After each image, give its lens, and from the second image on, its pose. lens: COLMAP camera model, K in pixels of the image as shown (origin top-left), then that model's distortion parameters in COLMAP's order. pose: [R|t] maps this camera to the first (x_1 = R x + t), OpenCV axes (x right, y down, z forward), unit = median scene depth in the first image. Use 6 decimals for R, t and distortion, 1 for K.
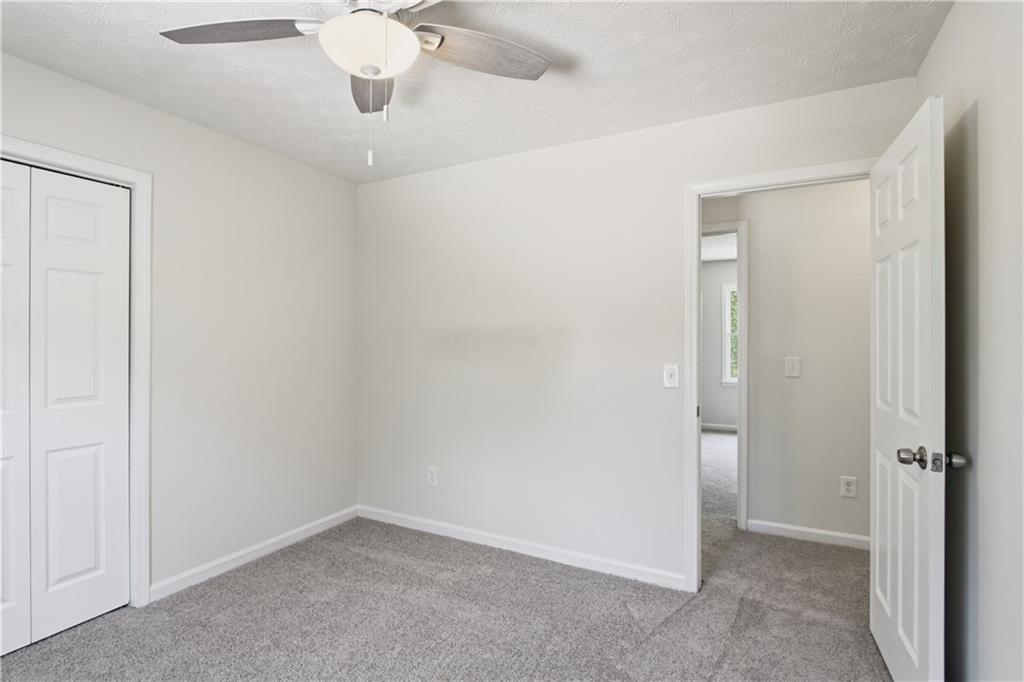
lens RADIAL K [[499.3, 0, 499.8], [0, 499.3, 344.8], [0, 0, 1]] dist [-0.006933, -0.000574]
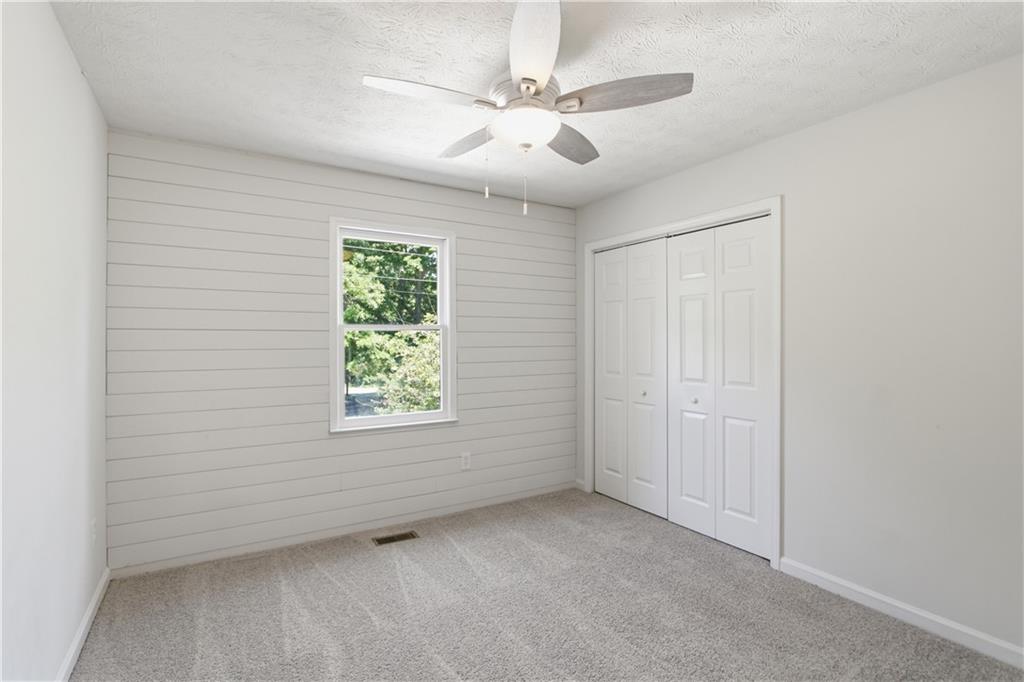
lens RADIAL K [[499.3, 0, 499.8], [0, 499.3, 344.8], [0, 0, 1]] dist [-0.006933, -0.000574]
pose [[-0.527876, 0.007392, -0.849289, 0.483303], [-0.000689, 0.999958, 0.009131, -0.007281], [0.849321, 0.005405, -0.527849, 0.845319]]
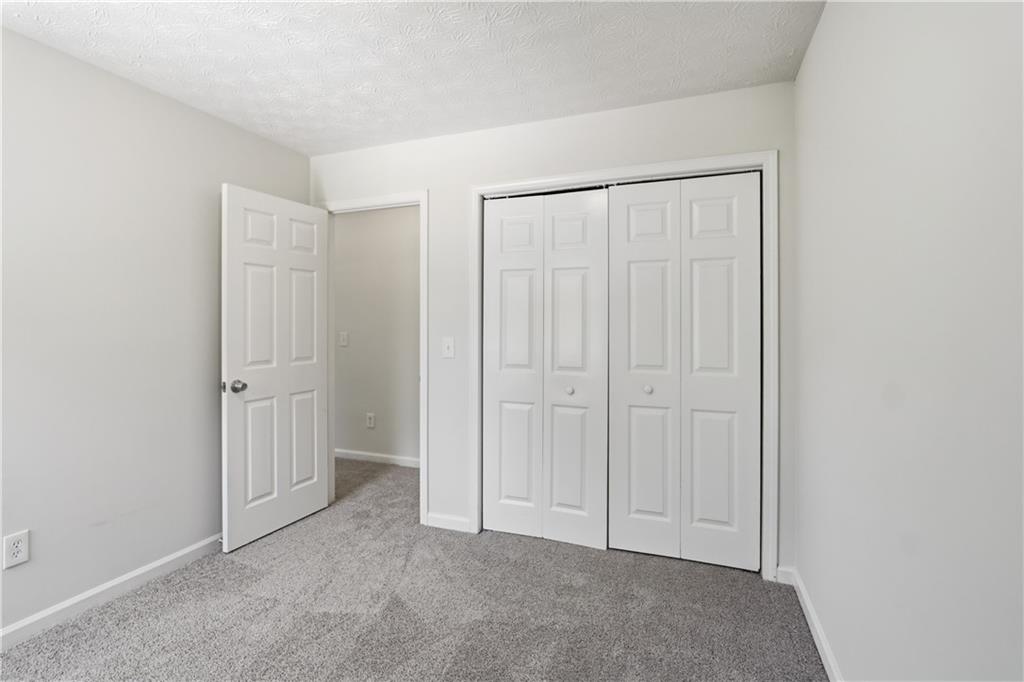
lens RADIAL K [[492.2, 0, 500.2], [0, 492.2, 325.7], [0, 0, 1]] dist [-0.000774, -0.000179]
pose [[0.177472, 0.009297, -0.984082, 0.413944], [0.000150, 0.999955, 0.009474, -0.007602], [0.984126, -0.001829, 0.177463, 0.712727]]
